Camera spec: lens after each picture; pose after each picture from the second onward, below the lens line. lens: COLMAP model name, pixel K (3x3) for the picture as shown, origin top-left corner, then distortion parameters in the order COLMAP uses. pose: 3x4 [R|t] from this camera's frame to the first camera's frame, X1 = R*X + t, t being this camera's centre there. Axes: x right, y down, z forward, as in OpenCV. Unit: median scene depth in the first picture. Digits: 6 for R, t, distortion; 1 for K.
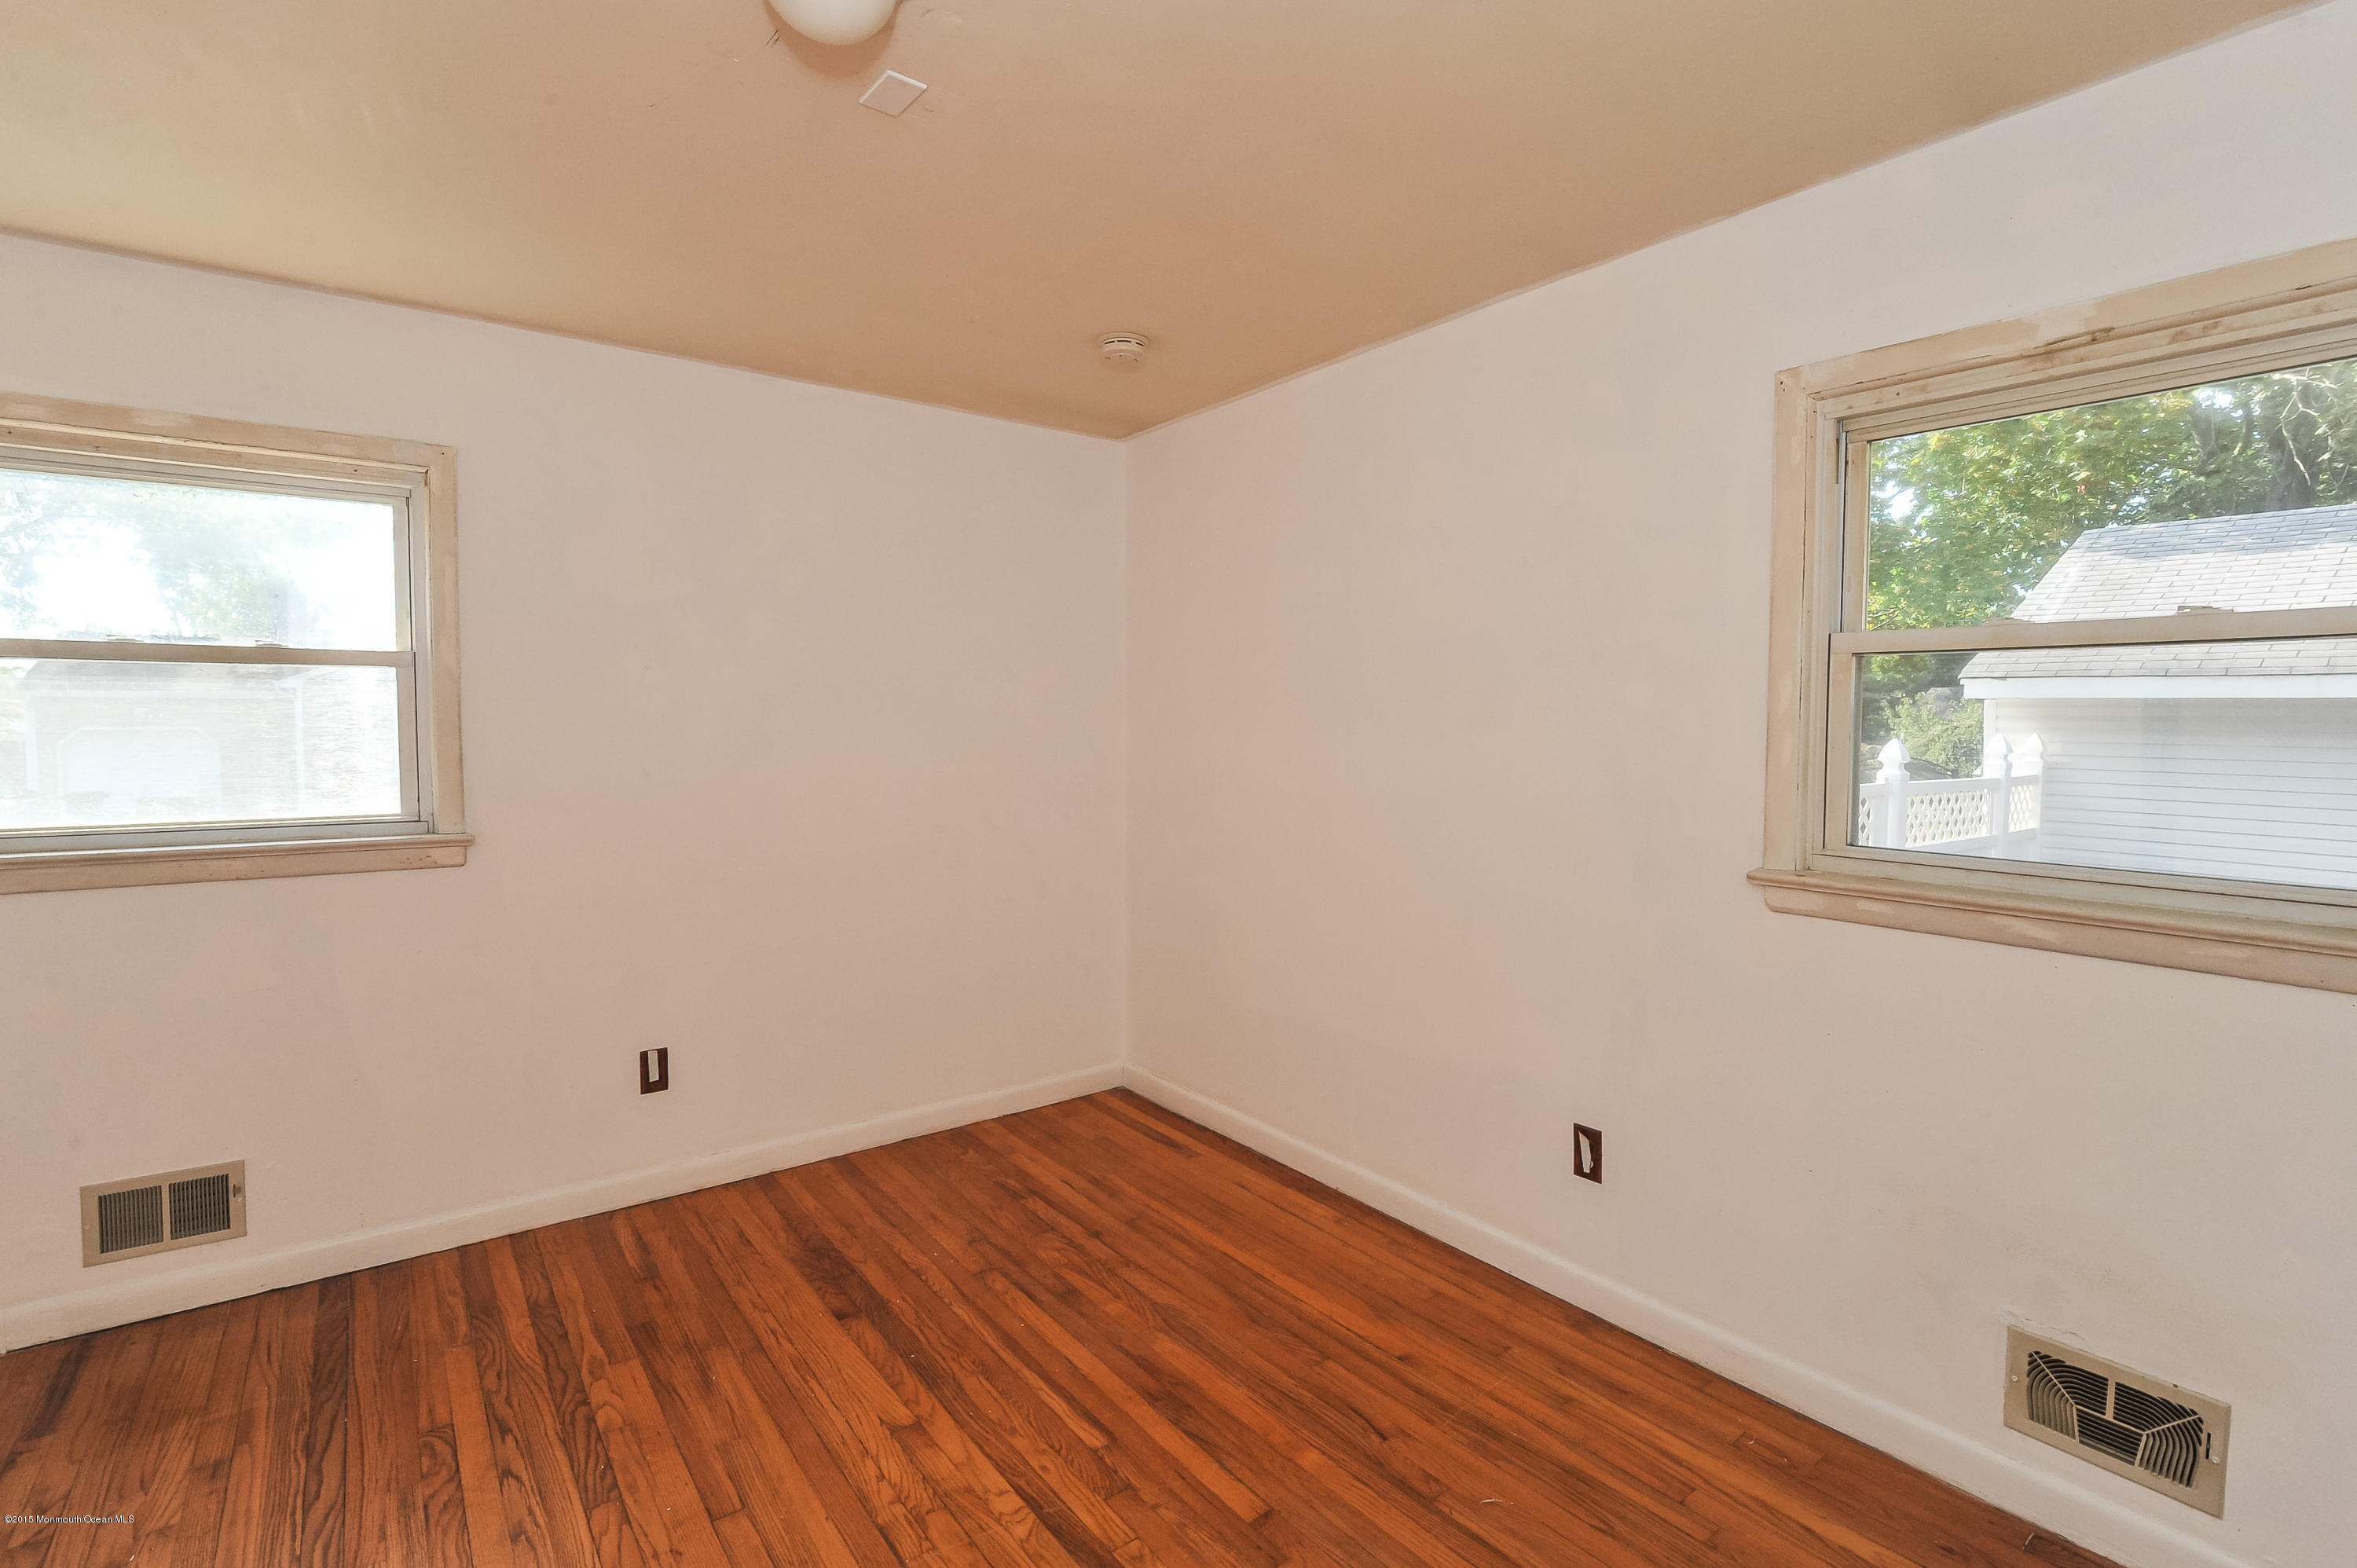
lens RADIAL K [[1086.5, 0, 1178.5], [0, 1086.5, 784.0], [0, 0, 1]] dist [0.003089, -0.007049]
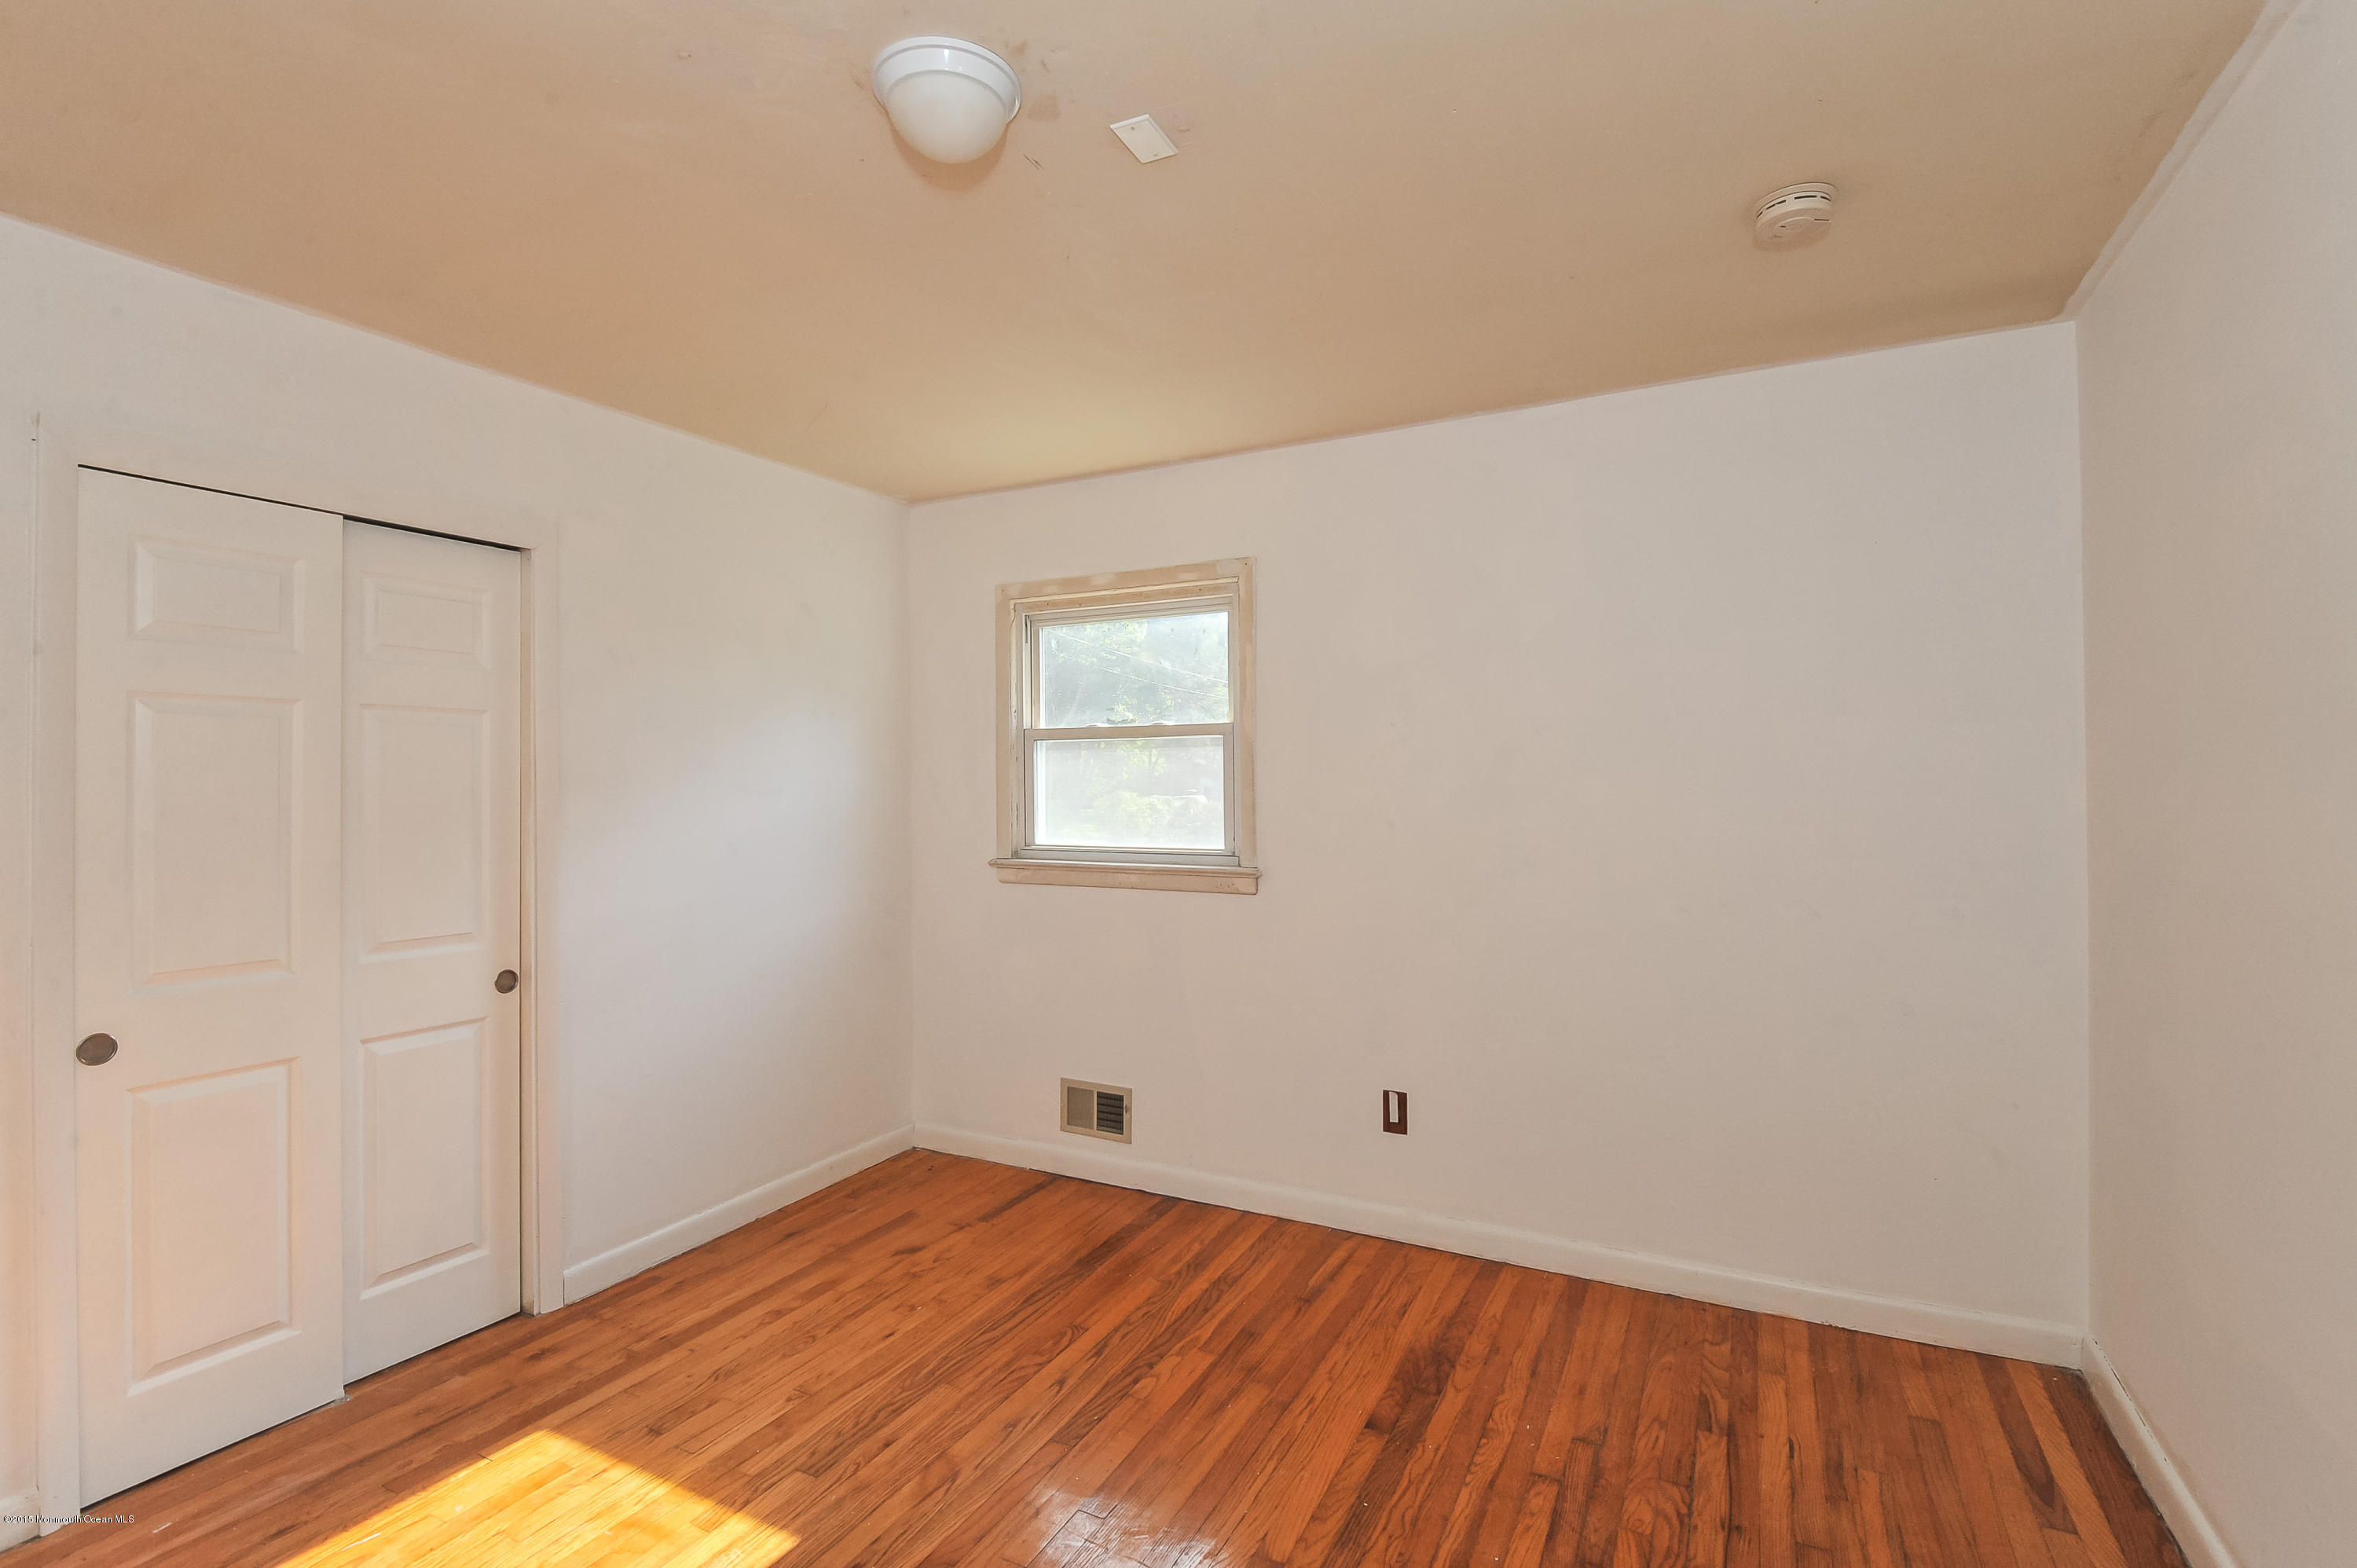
lens RADIAL K [[1081.8, 0, 1178.5], [0, 1081.8, 784.0], [0, 0, 1]] dist [0.044518, -0.036500]
pose [[0.435924, -0.003251, -0.899977, 0.414179], [-0.045694, 0.998624, -0.025740, -0.014584], [0.898823, 0.052344, 0.435176, 0.396933]]
